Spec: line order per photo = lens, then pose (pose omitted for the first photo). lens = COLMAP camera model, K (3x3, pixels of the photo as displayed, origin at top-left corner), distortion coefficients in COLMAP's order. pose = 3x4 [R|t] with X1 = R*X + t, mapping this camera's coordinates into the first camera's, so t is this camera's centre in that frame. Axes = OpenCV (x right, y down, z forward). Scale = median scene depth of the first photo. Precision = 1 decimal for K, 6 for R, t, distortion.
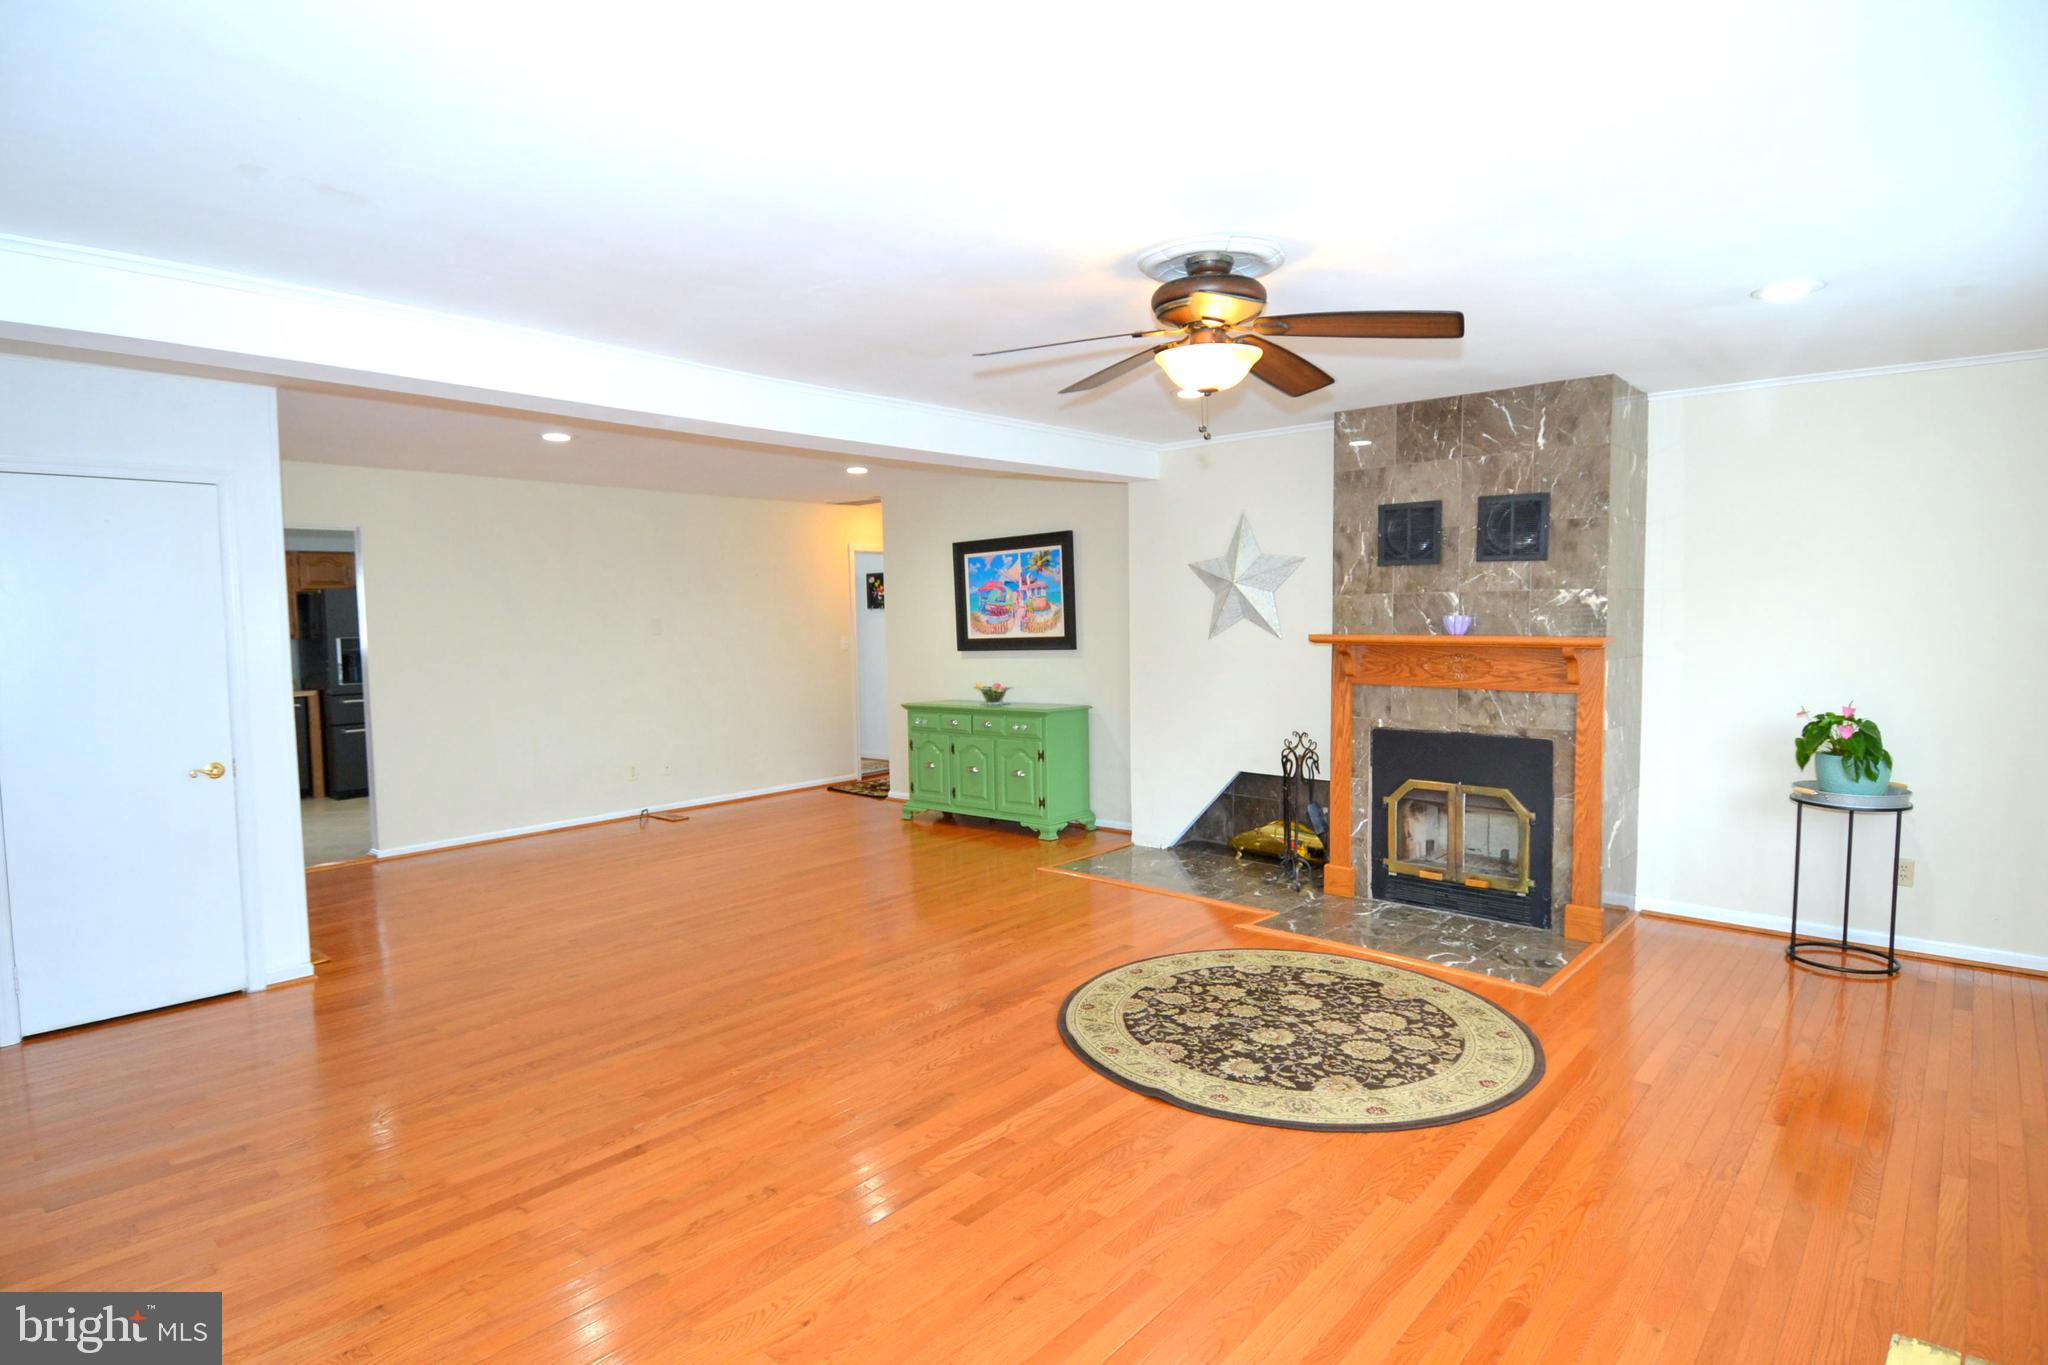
lens RADIAL K [[1074.1, 0, 1014.5], [0, 1074.1, 684.3], [0, 0, 1]] dist [0.057674, -0.057513]
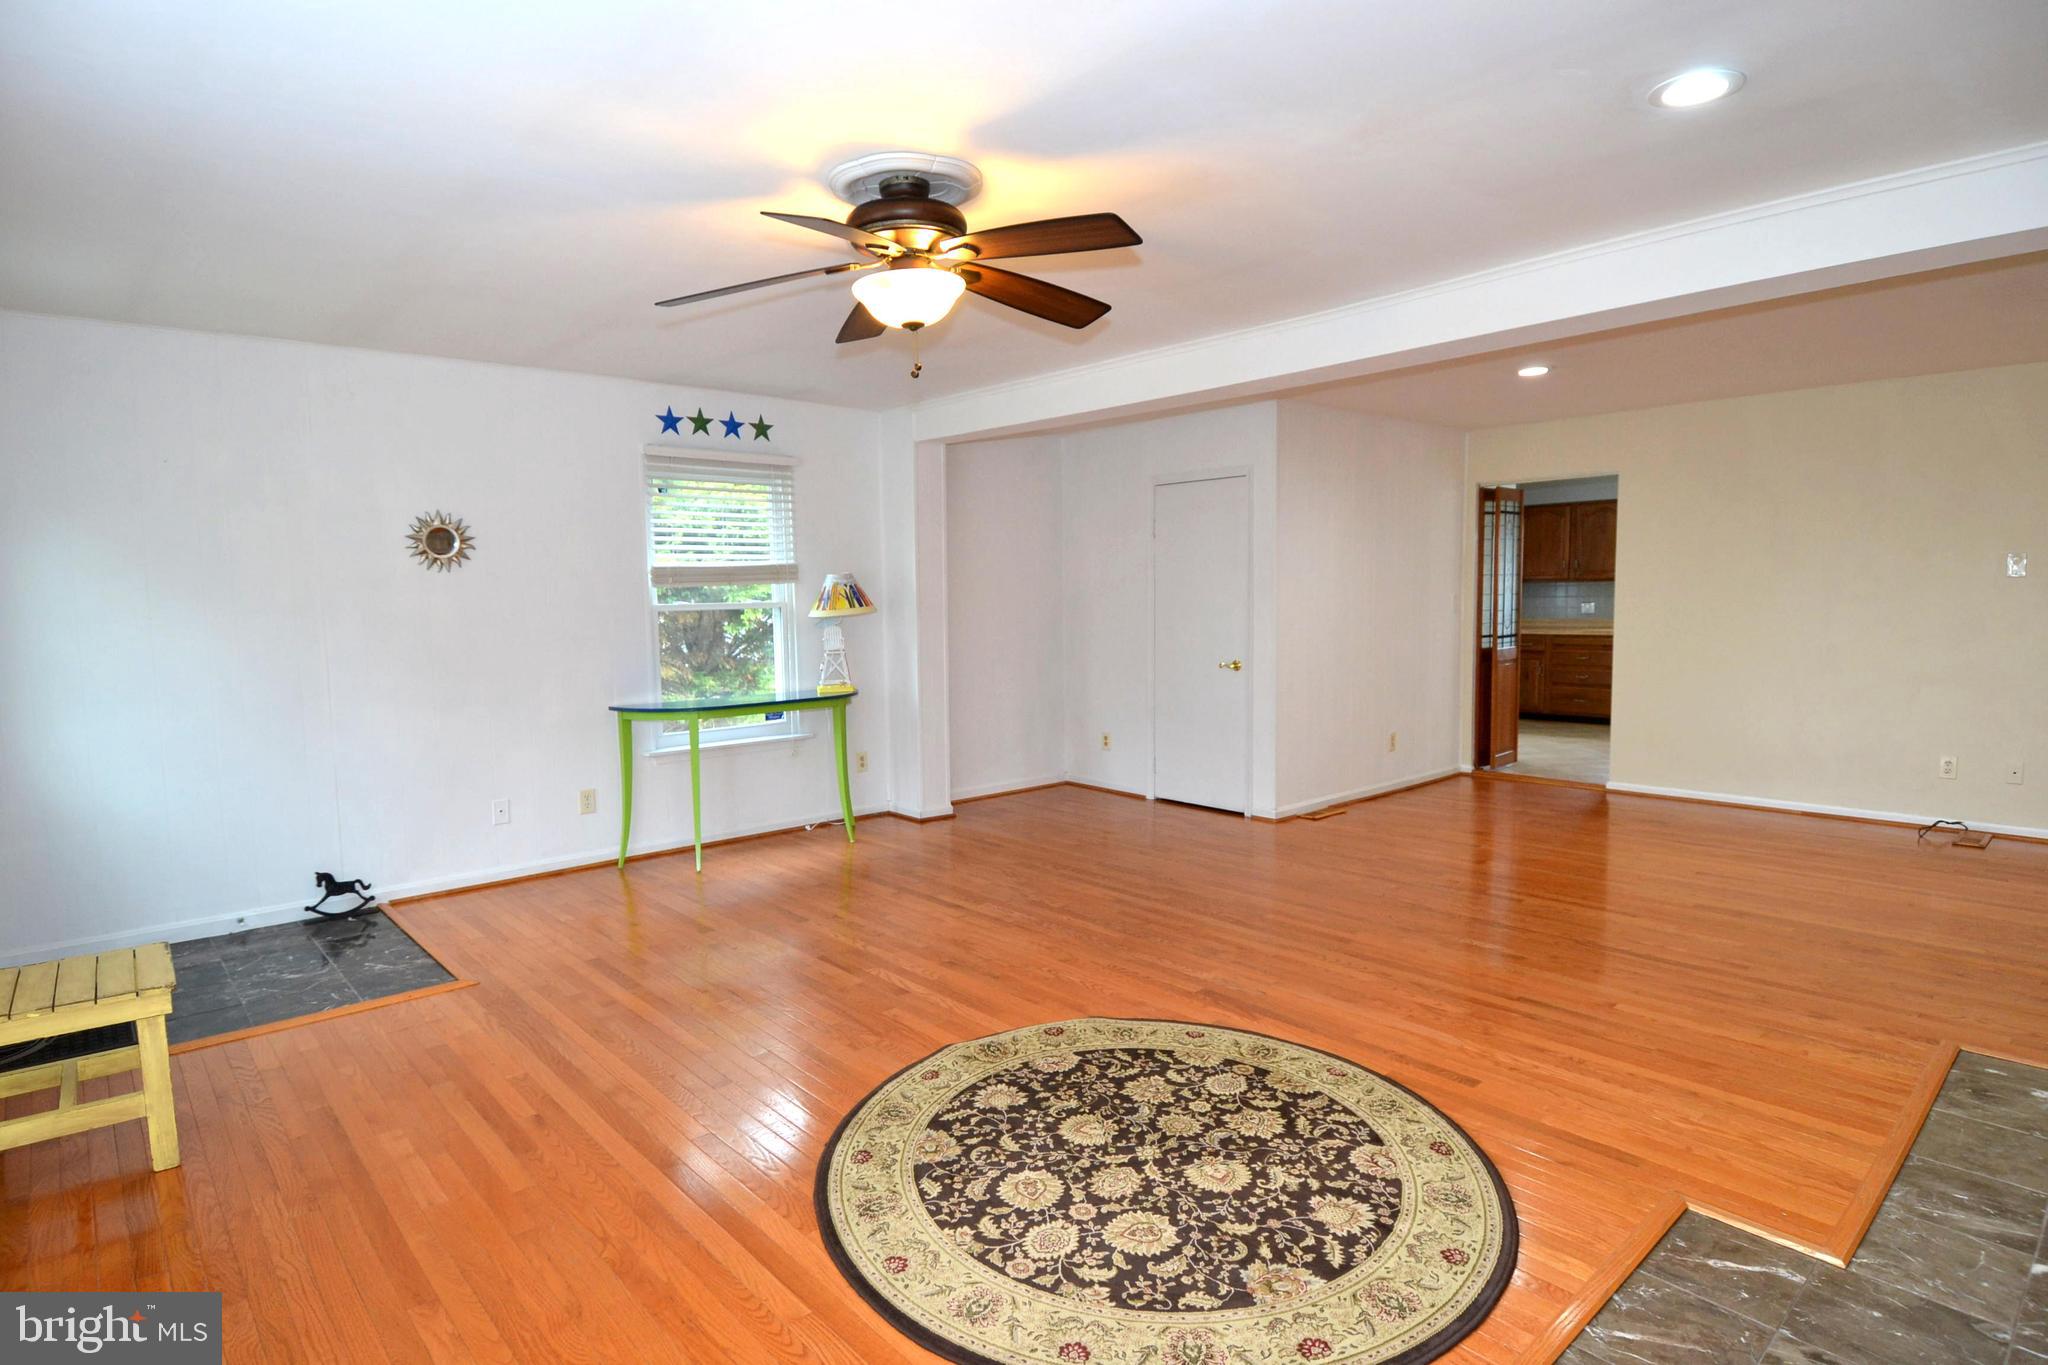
lens RADIAL K [[1074.1, 0, 1014.5], [0, 1074.1, 684.3], [0, 0, 1]] dist [0.057674, -0.057513]
pose [[-0.114889, 0.107652, -0.987528, 0.807215], [-0.046019, 0.992467, 0.113544, -0.052284], [0.992312, 0.058490, -0.109070, 0.863451]]
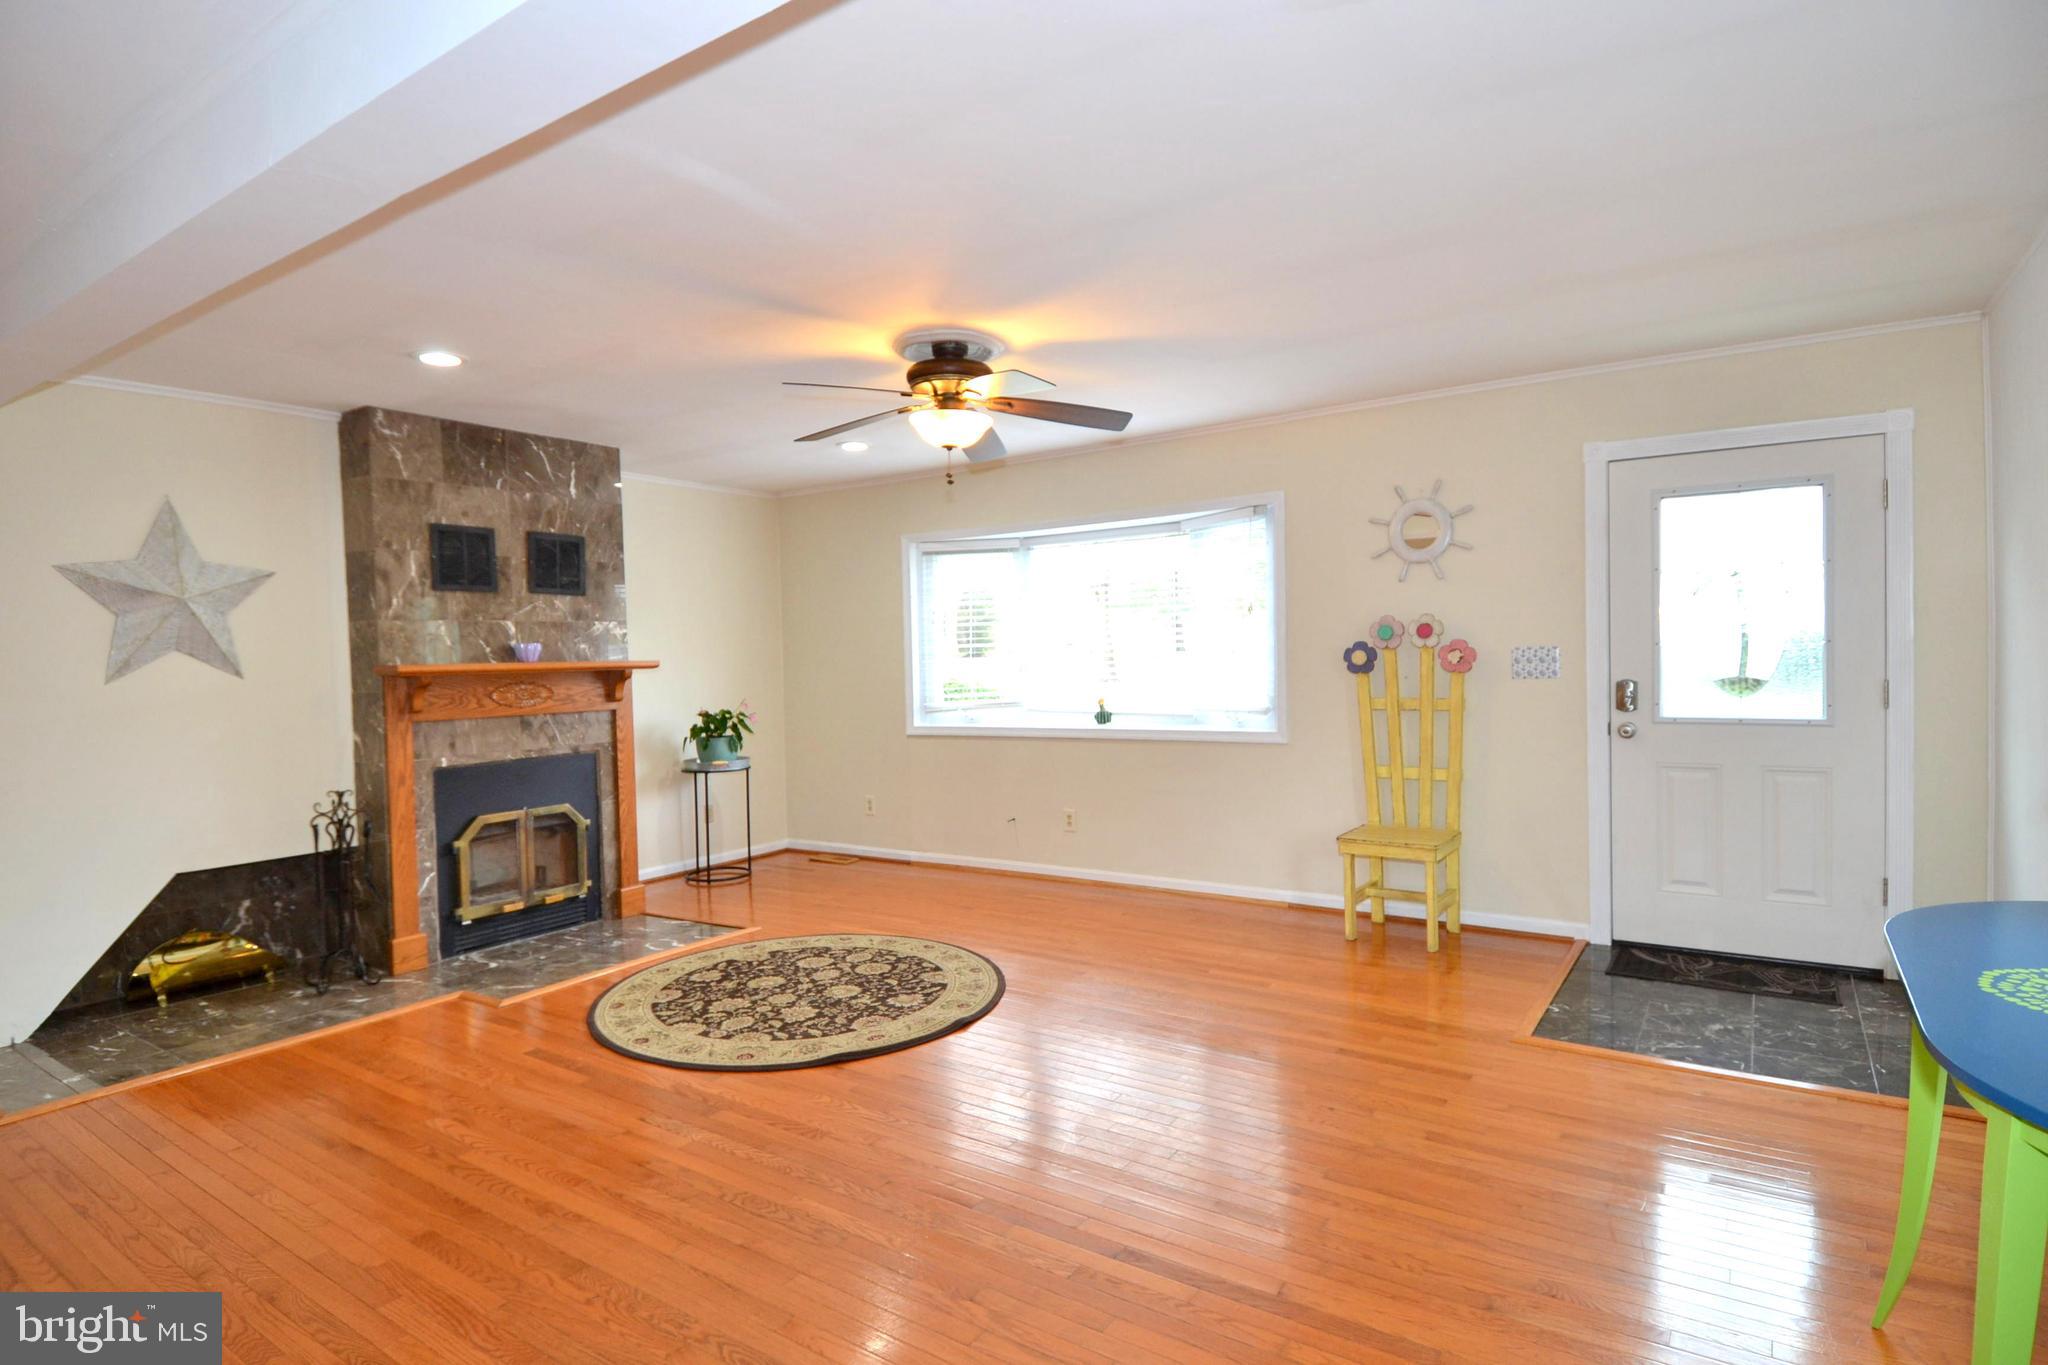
lens RADIAL K [[1074.1, 0, 1014.5], [0, 1074.1, 684.3], [0, 0, 1]] dist [0.057674, -0.057513]
pose [[-0.125979, -0.019505, 0.991841, -0.787326], [0.091310, 0.995335, 0.031171, -0.017721], [-0.987822, 0.094492, -0.123611, 0.792712]]
